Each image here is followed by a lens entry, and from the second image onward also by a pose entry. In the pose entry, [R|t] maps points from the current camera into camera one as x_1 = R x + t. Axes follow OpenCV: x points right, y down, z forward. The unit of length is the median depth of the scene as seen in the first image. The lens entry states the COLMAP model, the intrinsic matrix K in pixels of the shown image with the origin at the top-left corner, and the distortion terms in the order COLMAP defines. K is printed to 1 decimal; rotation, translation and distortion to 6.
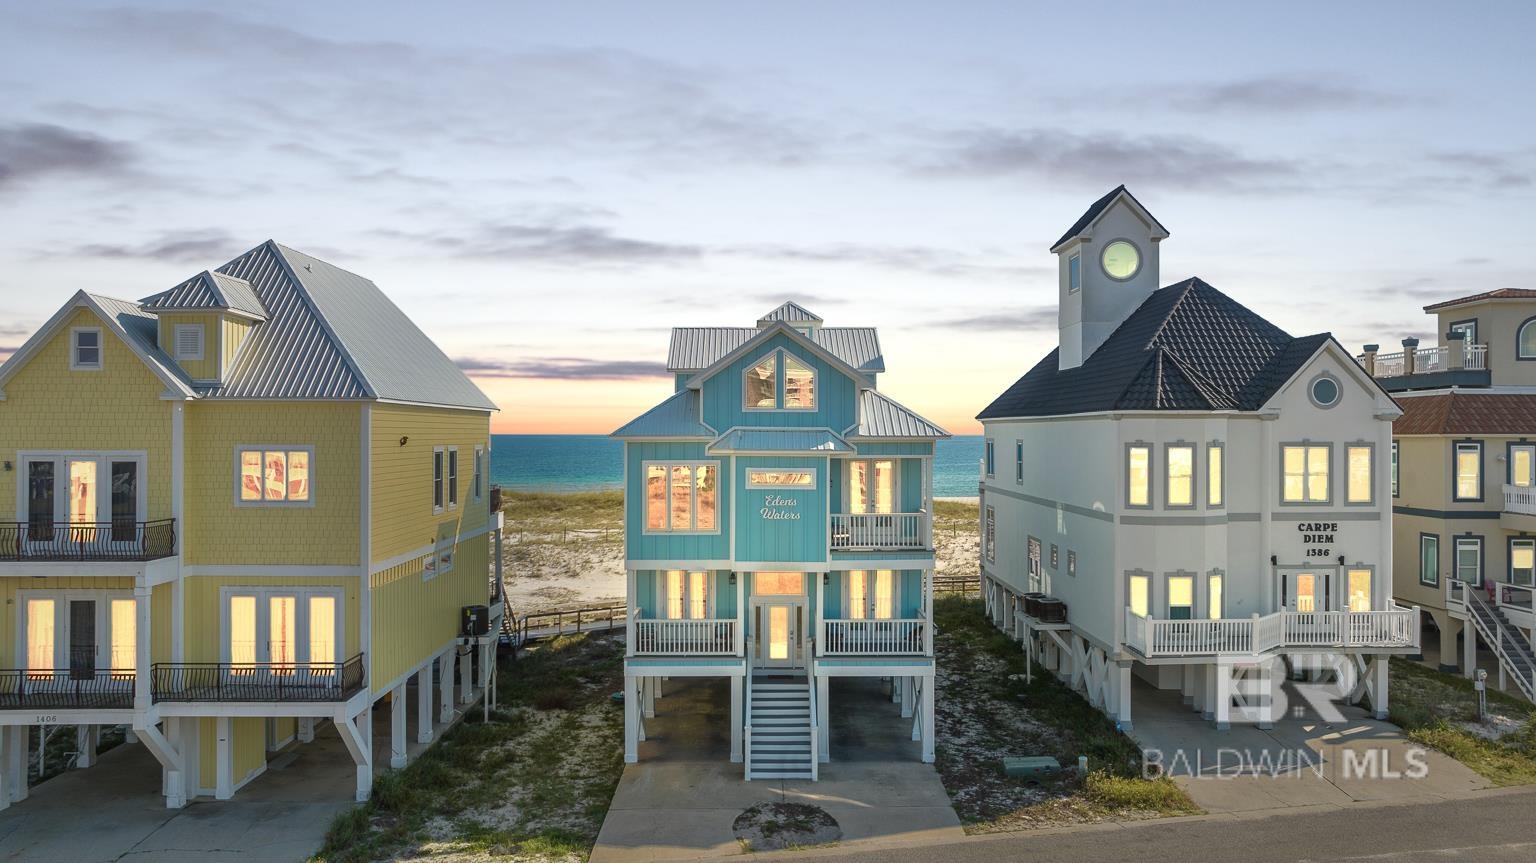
lens RADIAL K [[1074.9, 0, 771.6], [0, 1074.9, 434.5], [0, 0, 1]] dist [-0.038001, 0.045003]
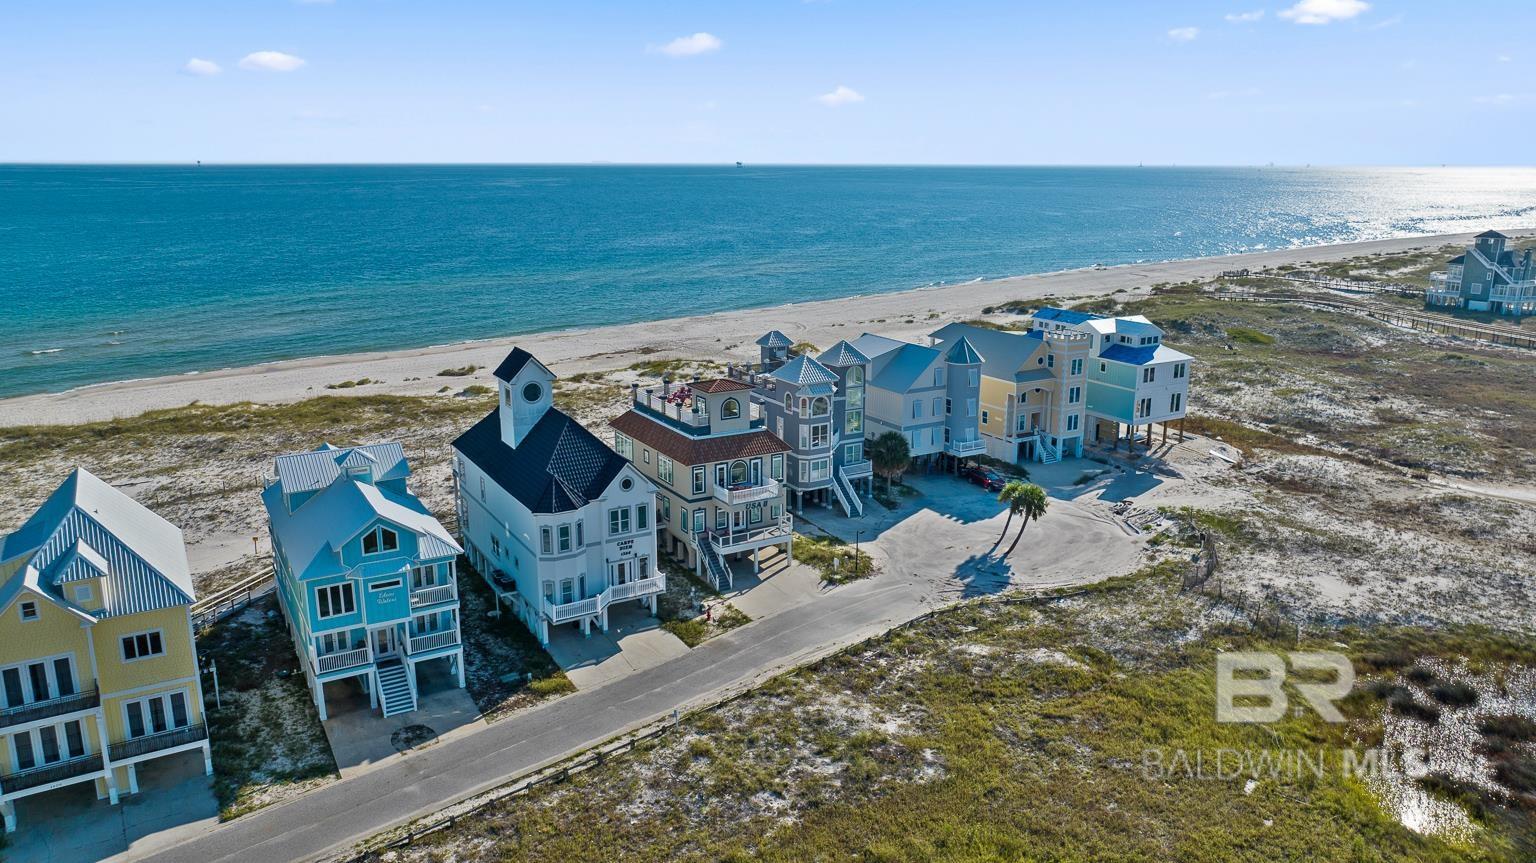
lens RADIAL K [[1074.9, 0, 760.2], [0, 1074.9, 431.8], [0, 0, 1]] dist [-0.038001, 0.045003]
pose [[0.868350, -0.118644, 0.481551, -0.331889], [-0.005248, 0.968712, 0.248134, -0.778555], [-0.495923, -0.217994, 0.840558, -1.089933]]
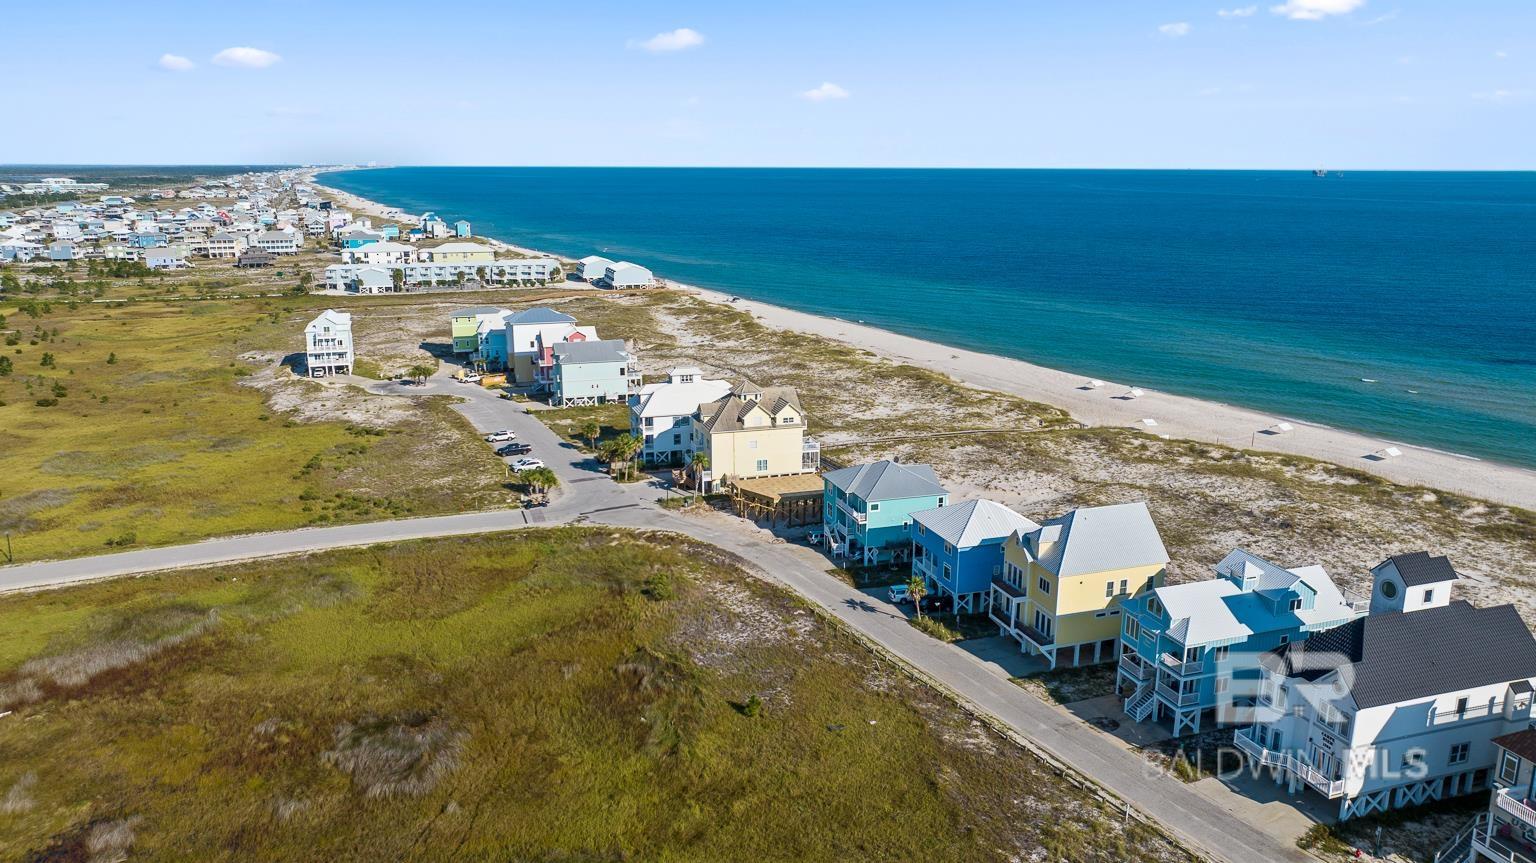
lens RADIAL K [[1074.9, 0, 767.9], [0, 1074.9, 430.5], [0, 0, 1]] dist [-0.038001, 0.045003]
pose [[0.284301, 0.216397, -0.933994, 2.516312], [0.005887, 0.973782, 0.227407, -1.270267], [0.958717, -0.070151, 0.275573, -0.918059]]
